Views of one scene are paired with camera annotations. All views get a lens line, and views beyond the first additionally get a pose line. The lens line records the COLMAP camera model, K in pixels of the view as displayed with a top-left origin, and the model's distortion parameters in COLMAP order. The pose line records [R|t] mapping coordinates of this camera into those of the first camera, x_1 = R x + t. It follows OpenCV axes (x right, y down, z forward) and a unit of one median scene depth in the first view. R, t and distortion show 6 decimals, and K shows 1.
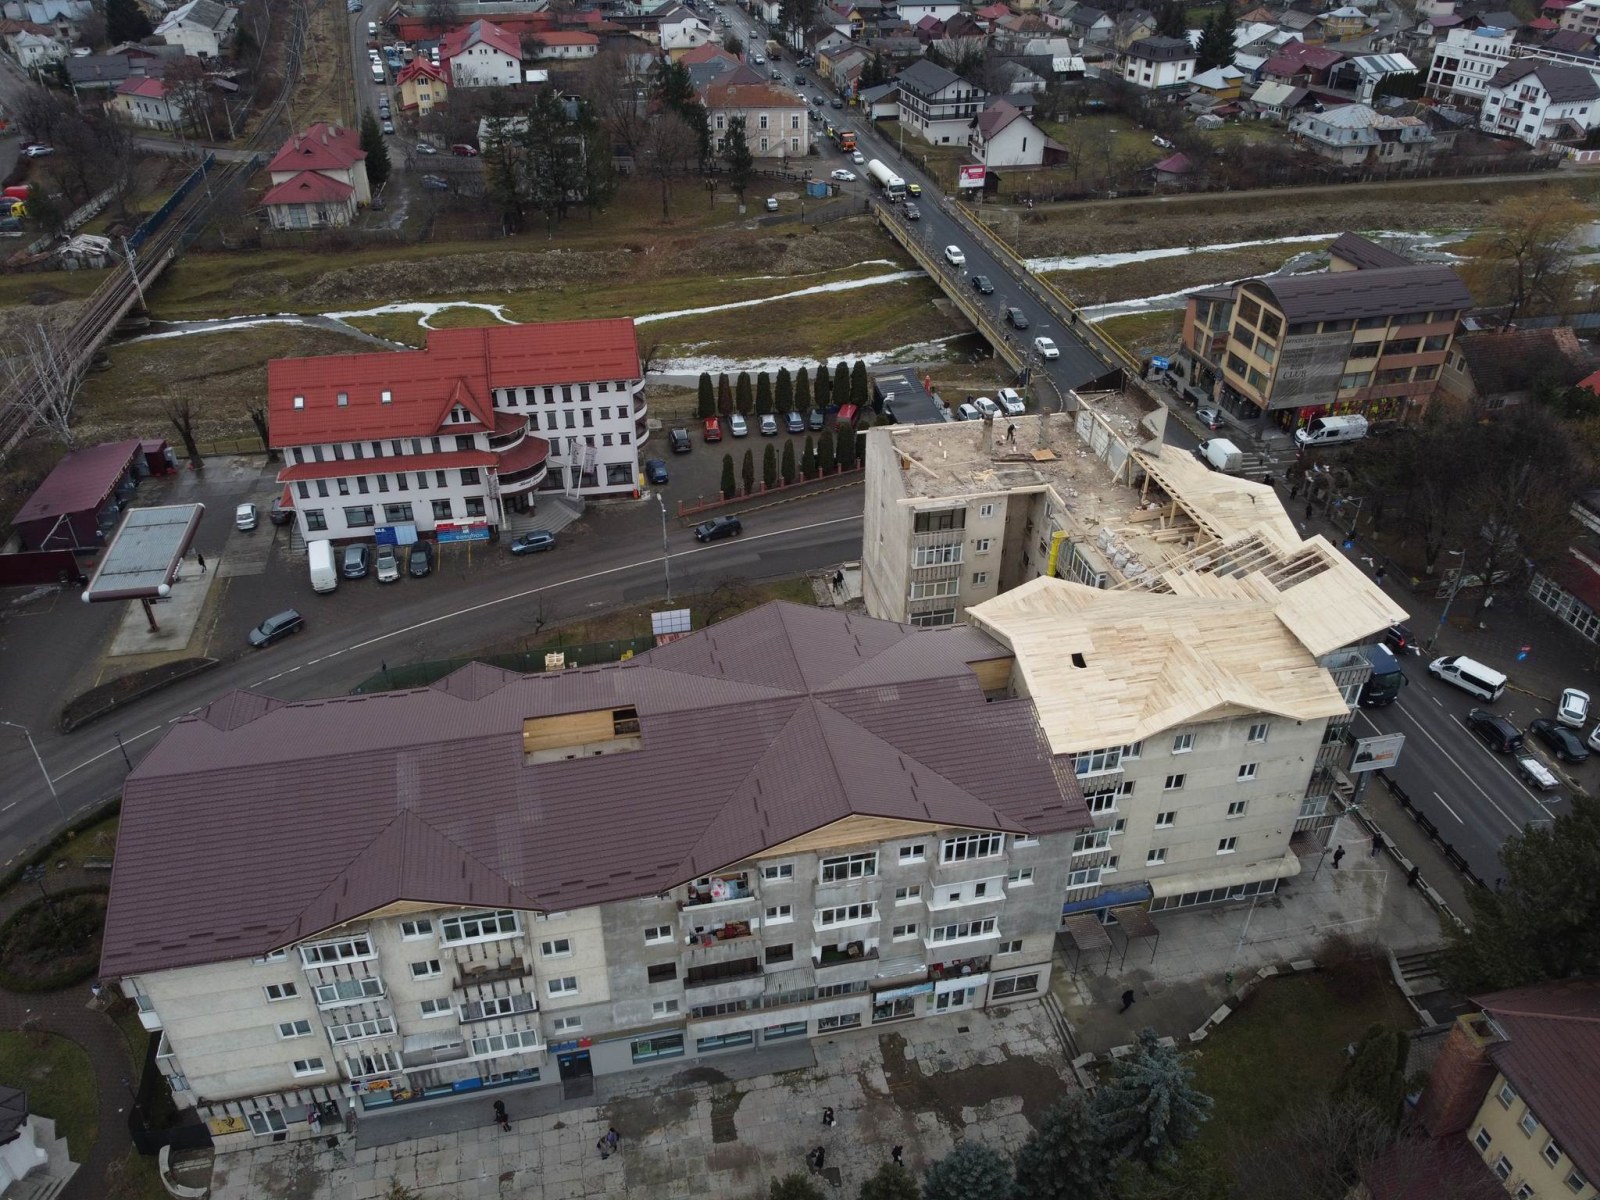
lens RADIAL K [[1216.1, 0, 800.0], [0, 1216.1, 600.0], [0, 0, 1]] dist [0.013643, -0.027248]
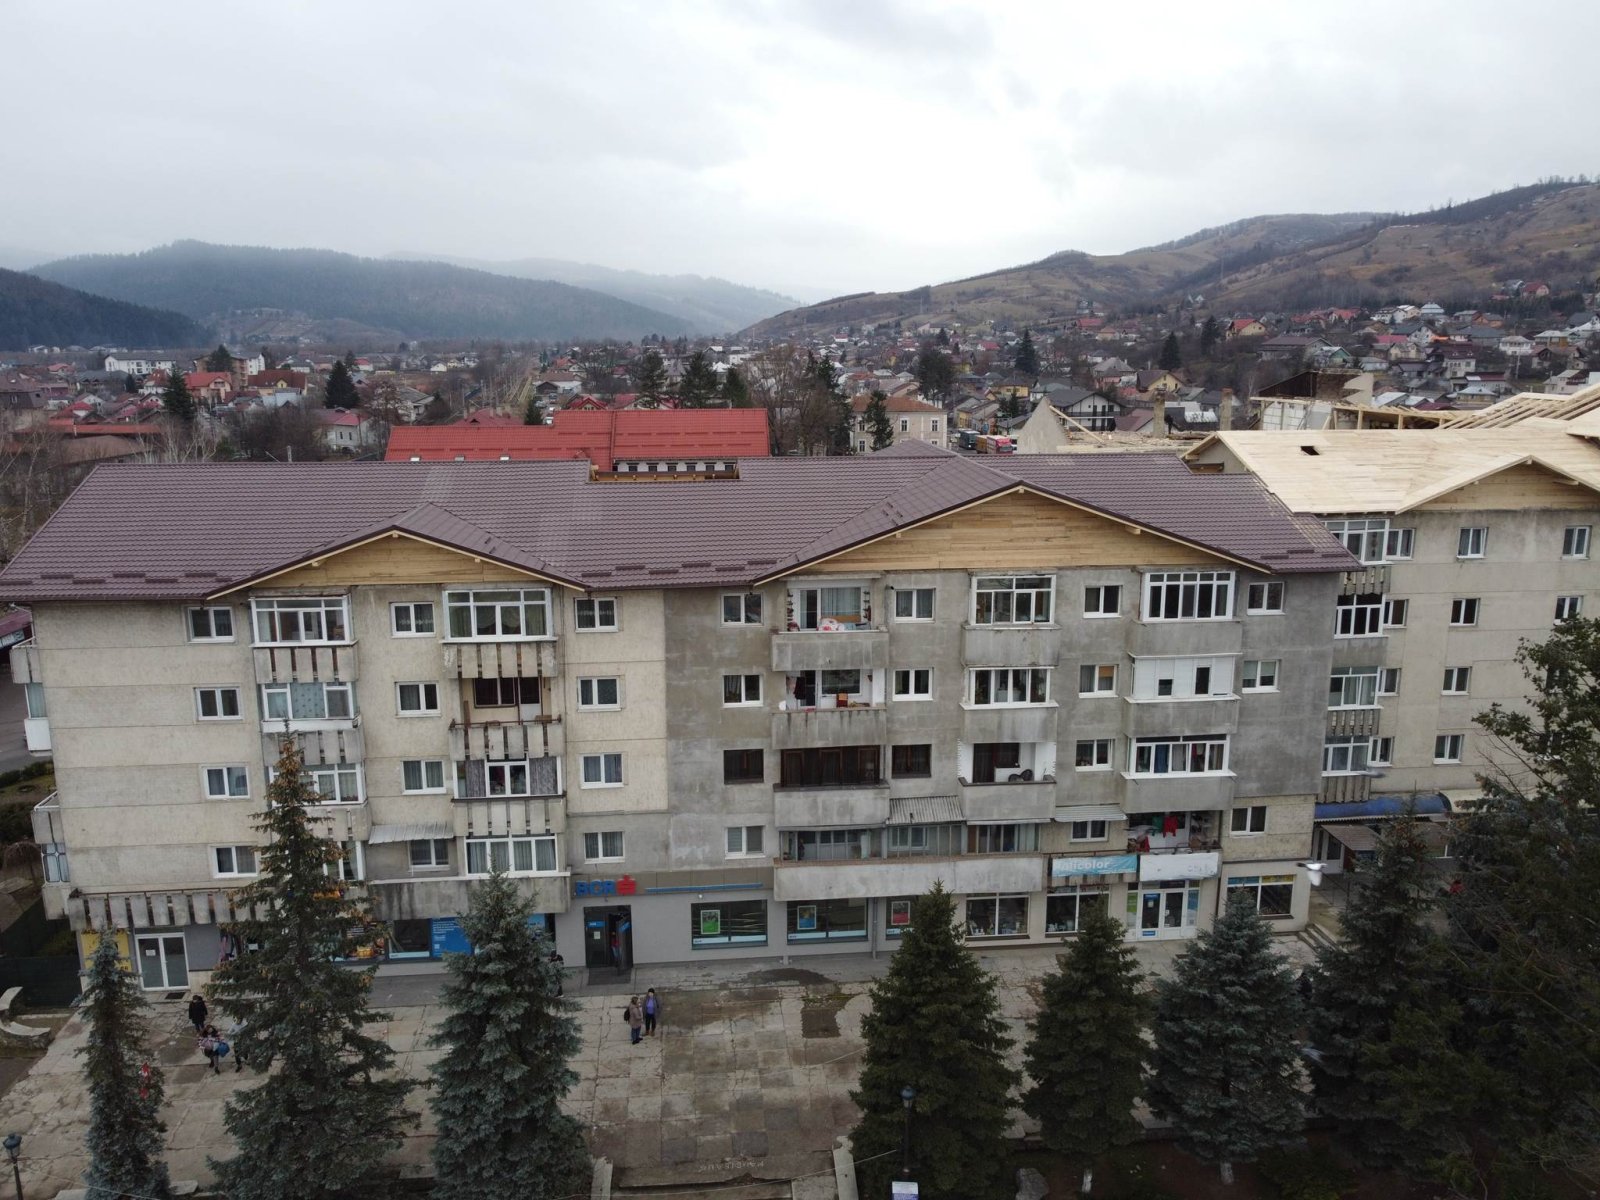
lens RADIAL K [[1216.1, 0, 800.0], [0, 1216.1, 600.0], [0, 0, 1]] dist [0.013643, -0.027248]
pose [[0.993793, 0.016248, -0.110056, -0.005315], [-0.056320, 0.926618, -0.371761, 0.471968], [0.095939, 0.375652, 0.921782, 0.318524]]
